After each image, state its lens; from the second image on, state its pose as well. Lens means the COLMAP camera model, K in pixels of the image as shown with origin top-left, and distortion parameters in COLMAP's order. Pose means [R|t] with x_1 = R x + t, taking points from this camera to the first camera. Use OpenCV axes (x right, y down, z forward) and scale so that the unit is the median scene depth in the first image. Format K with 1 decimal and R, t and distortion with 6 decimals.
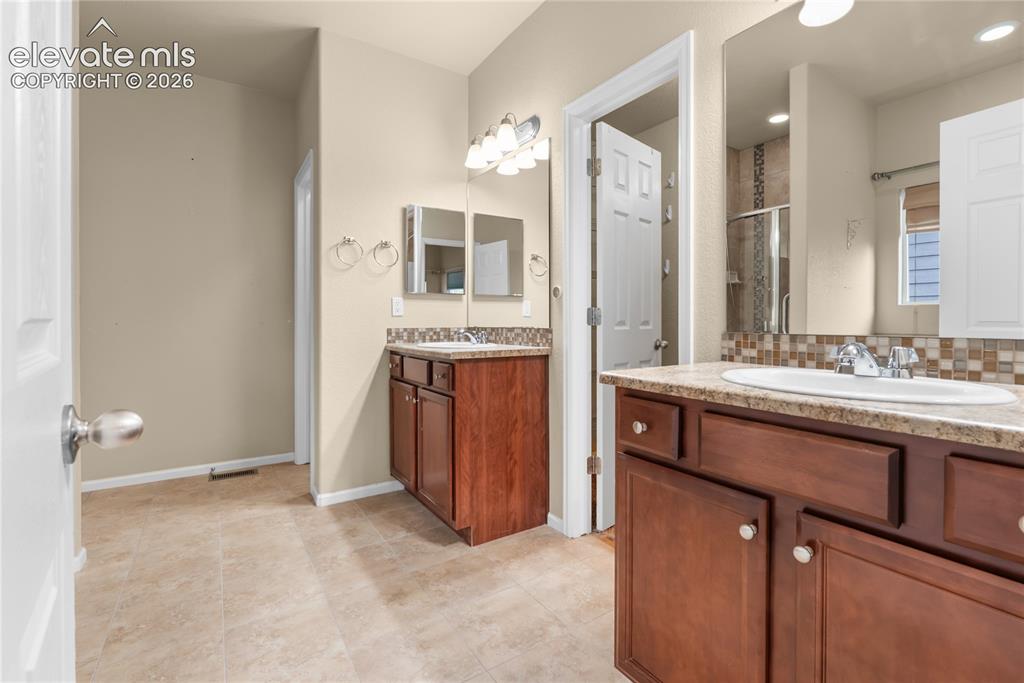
lens RADIAL K [[455.1, 0, 516.6], [0, 455.1, 324.3], [0, 0, 1]] dist [-0.005946, -0.000853]
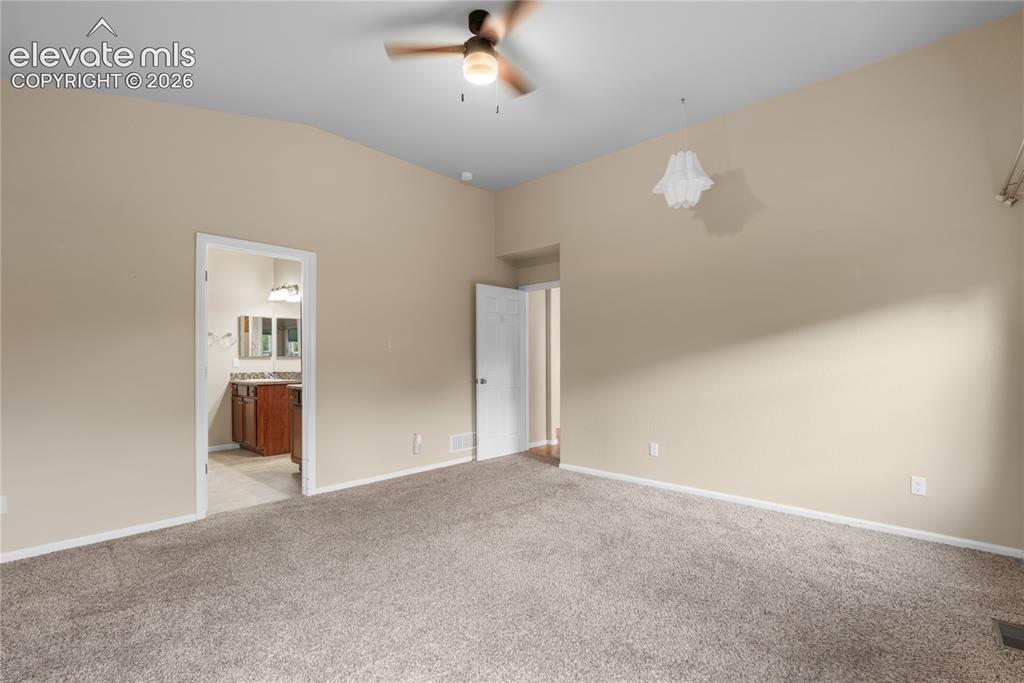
lens RADIAL K [[455.1, 0, 504.5], [0, 455.1, 362.4], [0, 0, 1]] dist [-0.005946, -0.000853]
pose [[0.973211, -0.004392, 0.229874, 0.521498], [0.005808, 0.999968, -0.005483, -0.023548], [-0.229842, 0.006671, 0.973205, -1.500239]]
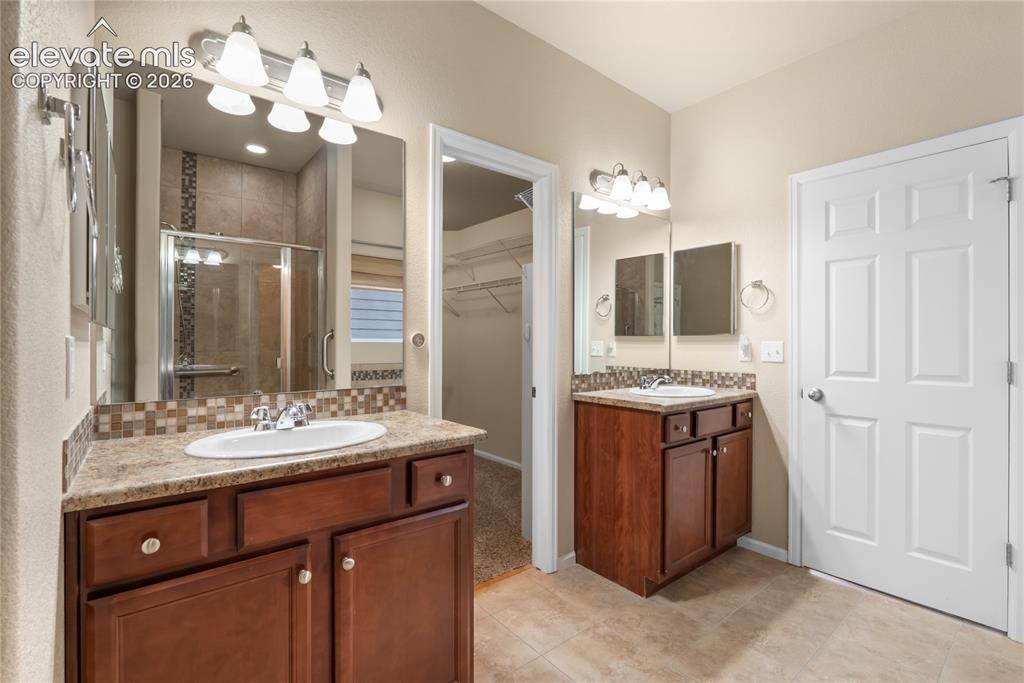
lens RADIAL K [[455.1, 0, 512.6], [0, 455.1, 341.3], [0, 0, 1]] dist [-0.005946, -0.000853]
pose [[-0.093323, -0.002146, 0.995634, -0.634606], [0.001901, 0.999995, 0.002334, -0.059793], [-0.995634, 0.002110, -0.093318, 0.777832]]
